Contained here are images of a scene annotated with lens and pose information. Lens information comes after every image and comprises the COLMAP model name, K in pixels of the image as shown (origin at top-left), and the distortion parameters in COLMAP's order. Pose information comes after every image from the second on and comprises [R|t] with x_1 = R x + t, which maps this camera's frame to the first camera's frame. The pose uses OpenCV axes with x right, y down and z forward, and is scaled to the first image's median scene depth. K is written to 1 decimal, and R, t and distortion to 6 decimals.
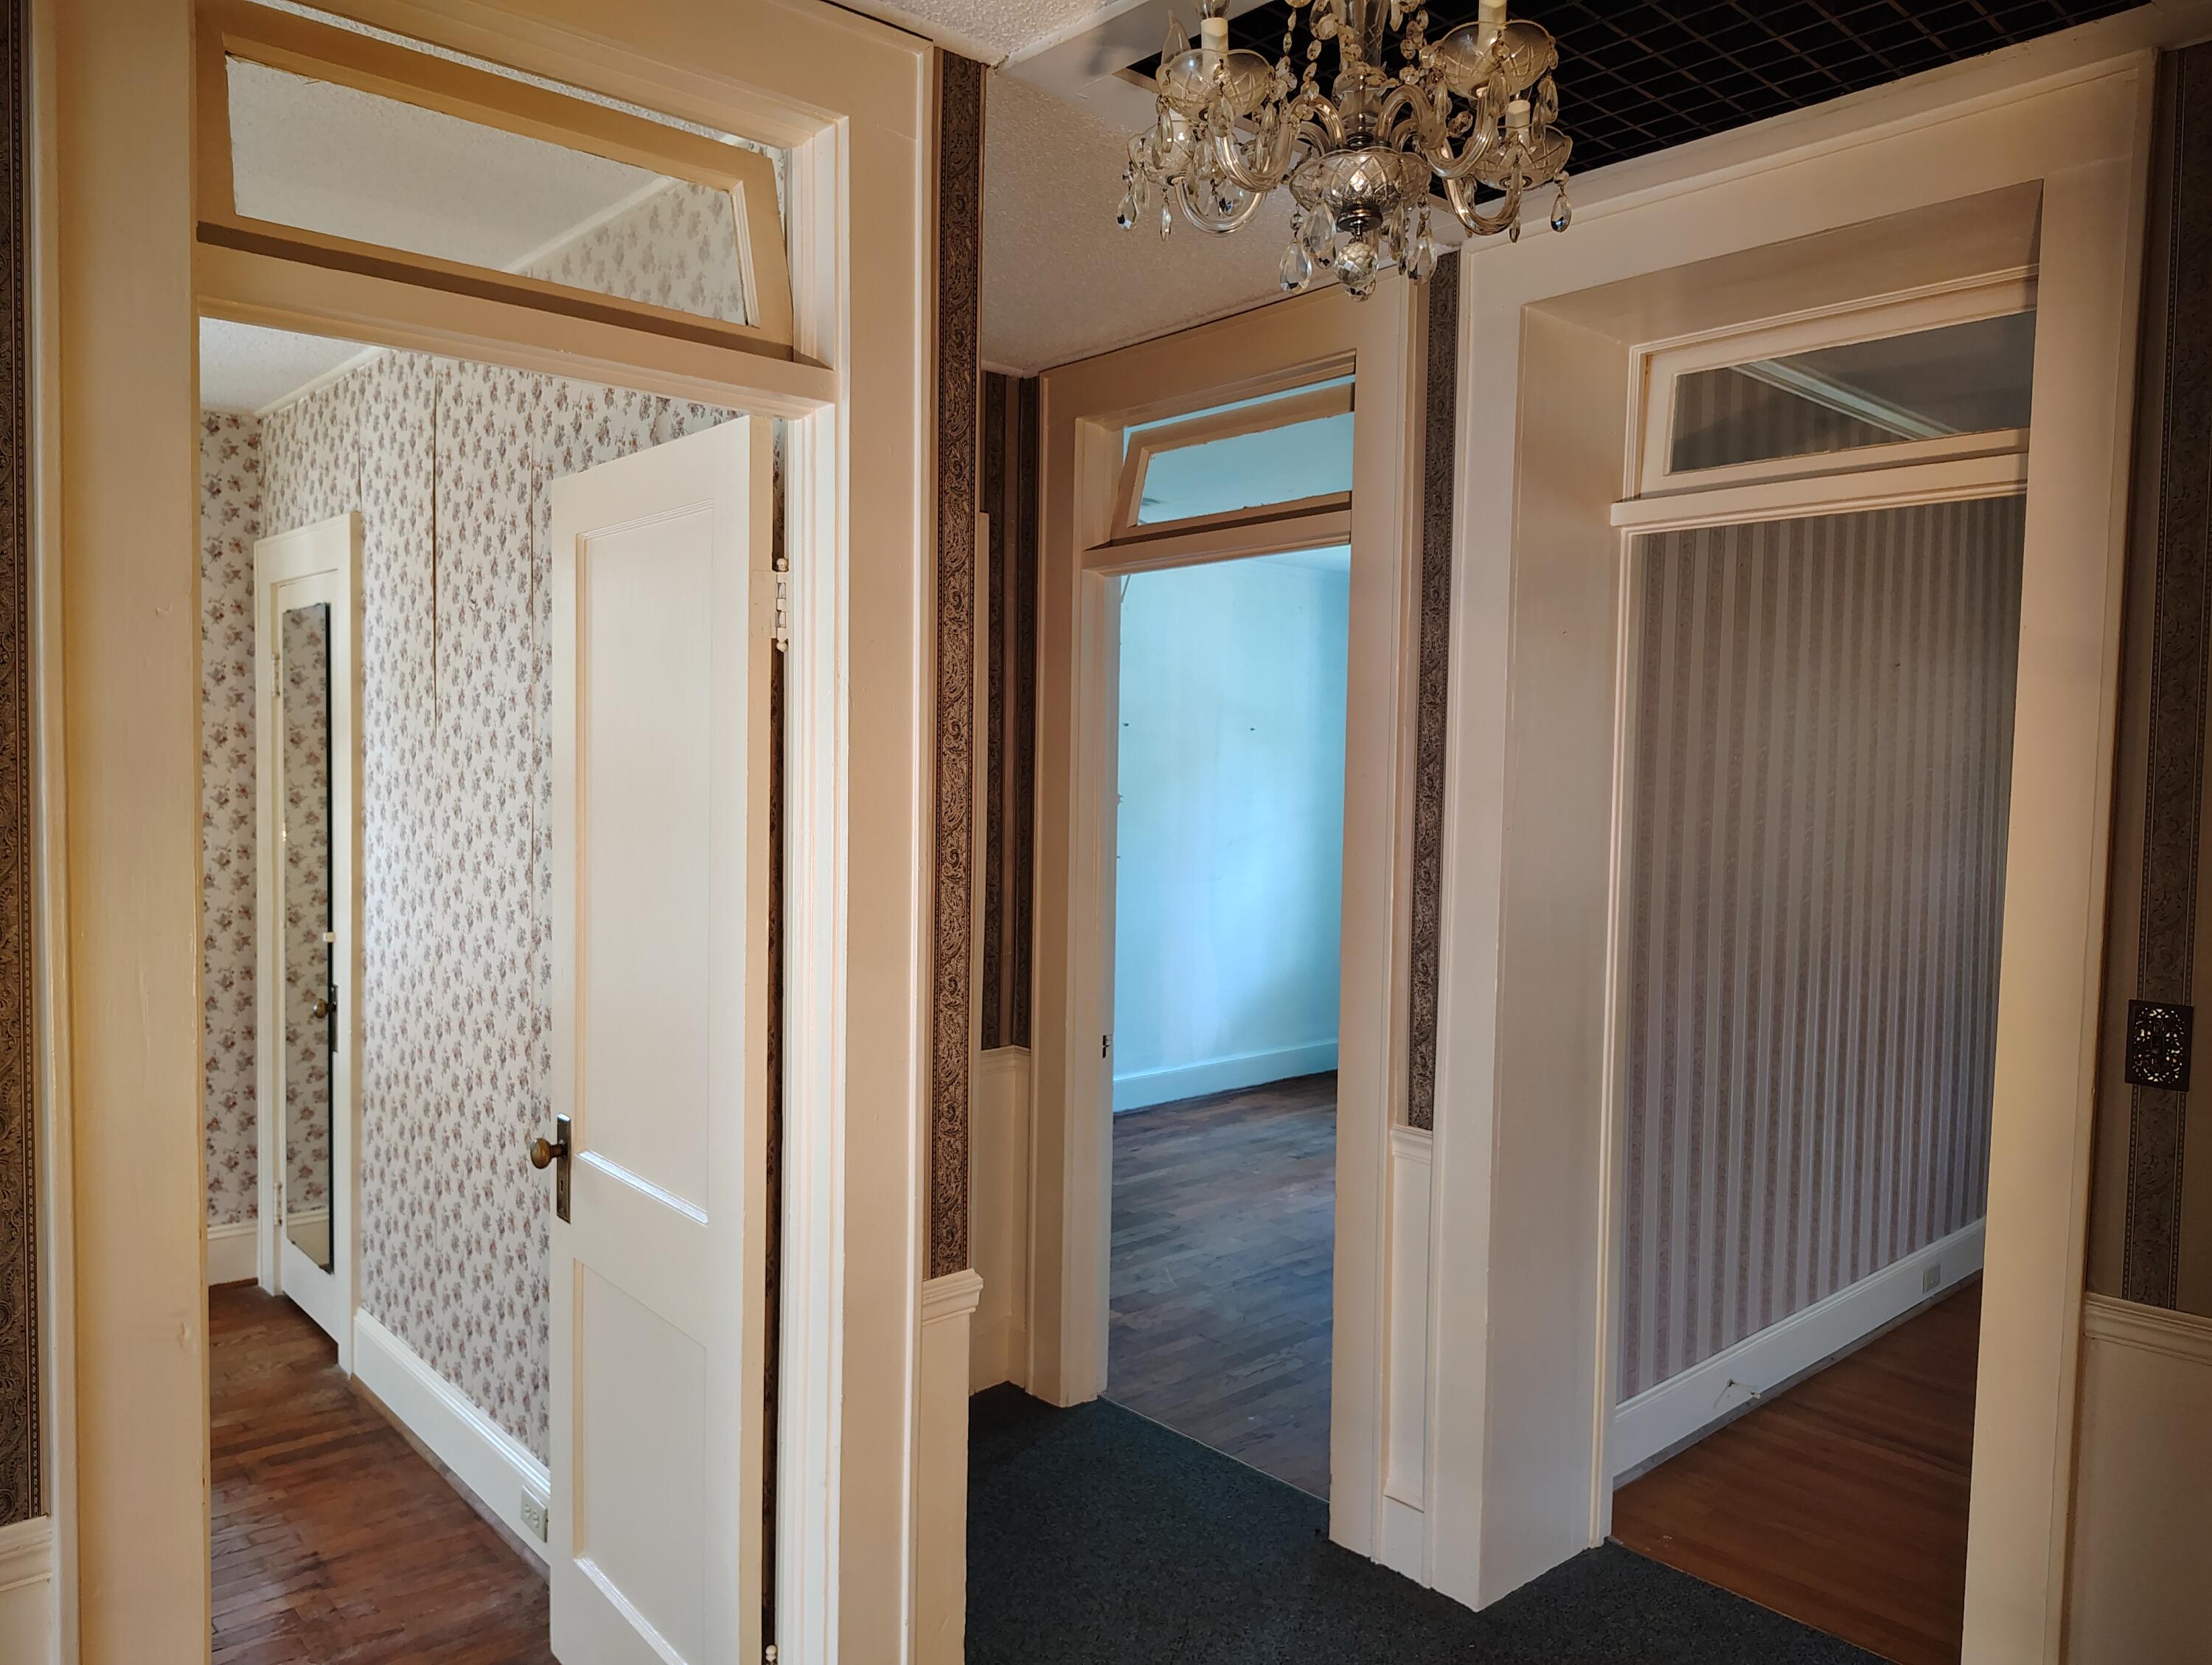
lens RADIAL K [[1547.9, 0, 1109.3], [0, 1547.9, 836.0], [0, 0, 1]] dist [0.053766, -0.048758]
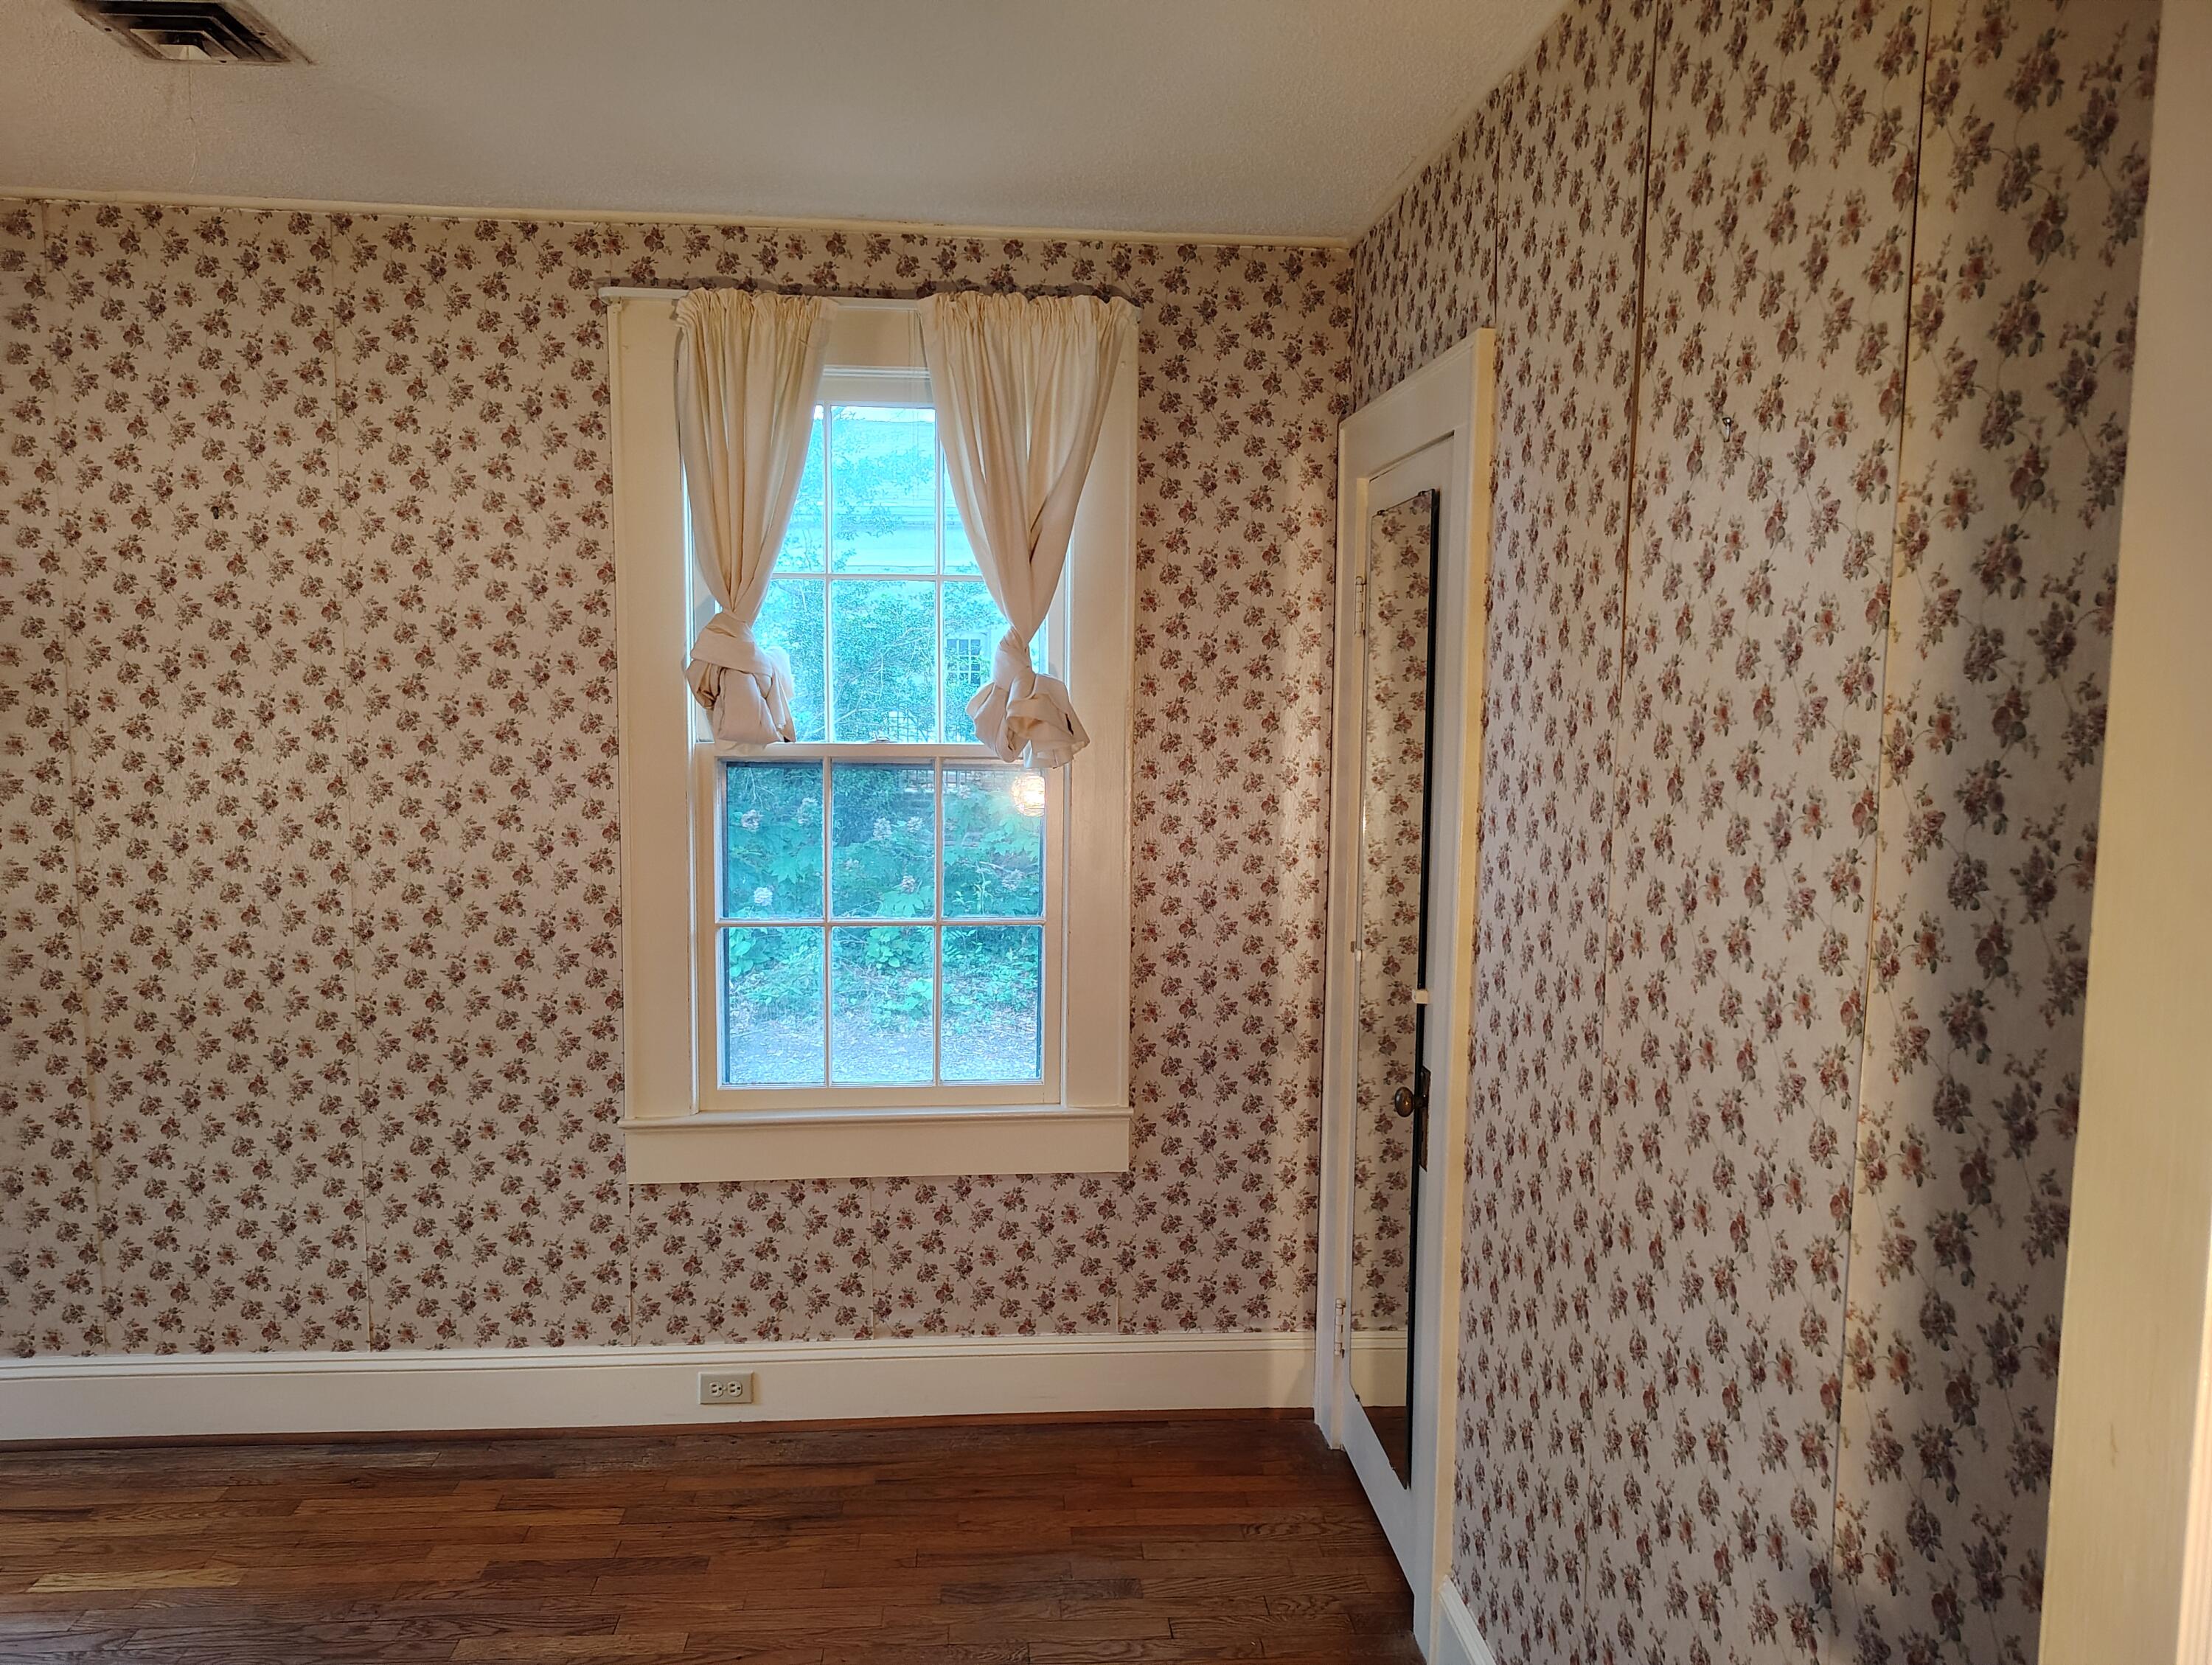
lens RADIAL K [[1547.9, 0, 1109.3], [0, 1547.9, 836.0], [0, 0, 1]] dist [0.053766, -0.048758]
pose [[0.798415, 0.050181, -0.600012, -0.201703], [-0.028678, 0.998559, 0.045352, -0.028714], [0.601424, -0.019002, 0.798704, 0.377011]]
